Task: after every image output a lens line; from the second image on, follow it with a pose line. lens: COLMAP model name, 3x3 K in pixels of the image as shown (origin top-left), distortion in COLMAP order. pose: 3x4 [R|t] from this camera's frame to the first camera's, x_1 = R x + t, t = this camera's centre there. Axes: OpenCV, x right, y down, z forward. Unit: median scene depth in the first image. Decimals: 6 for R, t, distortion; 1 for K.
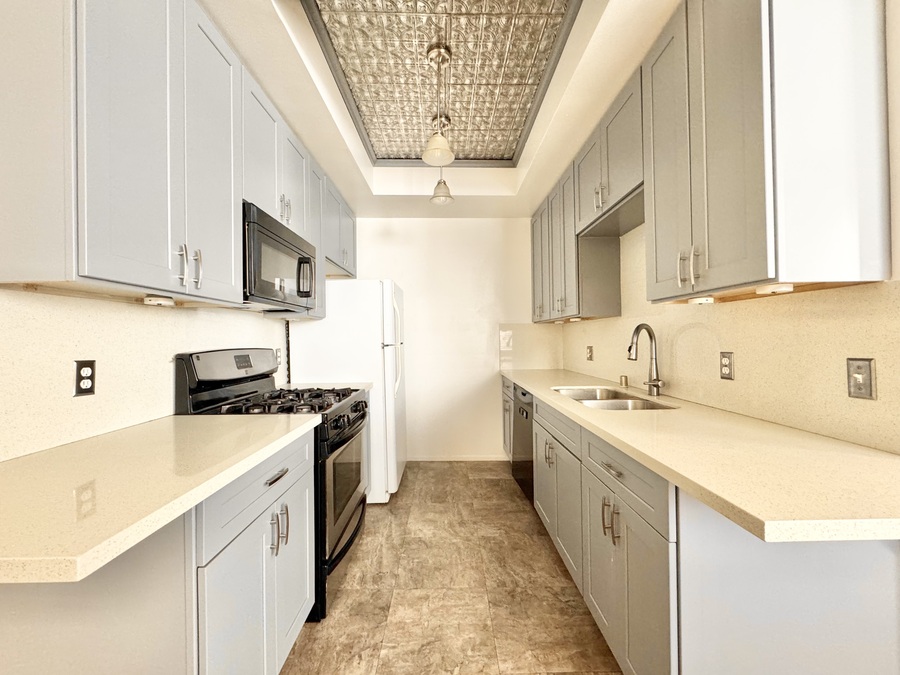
lens RADIAL K [[356.7, 0, 452.1], [0, 356.7, 336.6], [0, 0, 1]] dist [-0.002483, 0.000088]
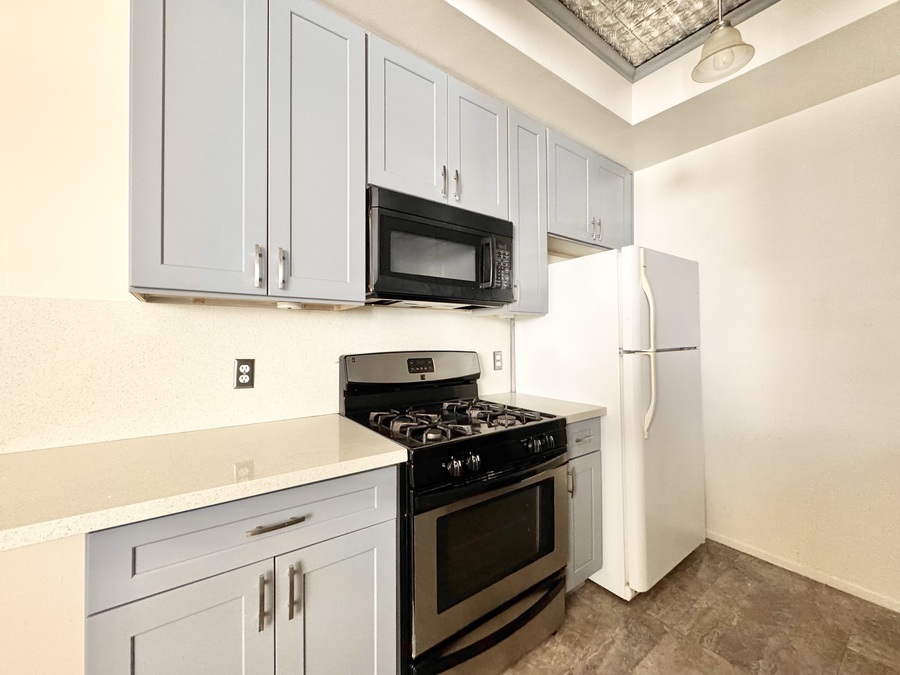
lens RADIAL K [[356.7, 0, 448.6], [0, 356.7, 338.1], [0, 0, 1]] dist [-0.002483, 0.000088]
pose [[0.573678, 0.001470, -0.819080, 0.181691], [0.003047, 0.999988, 0.003929, -0.003267], [0.819076, -0.004750, 0.573666, 0.460188]]
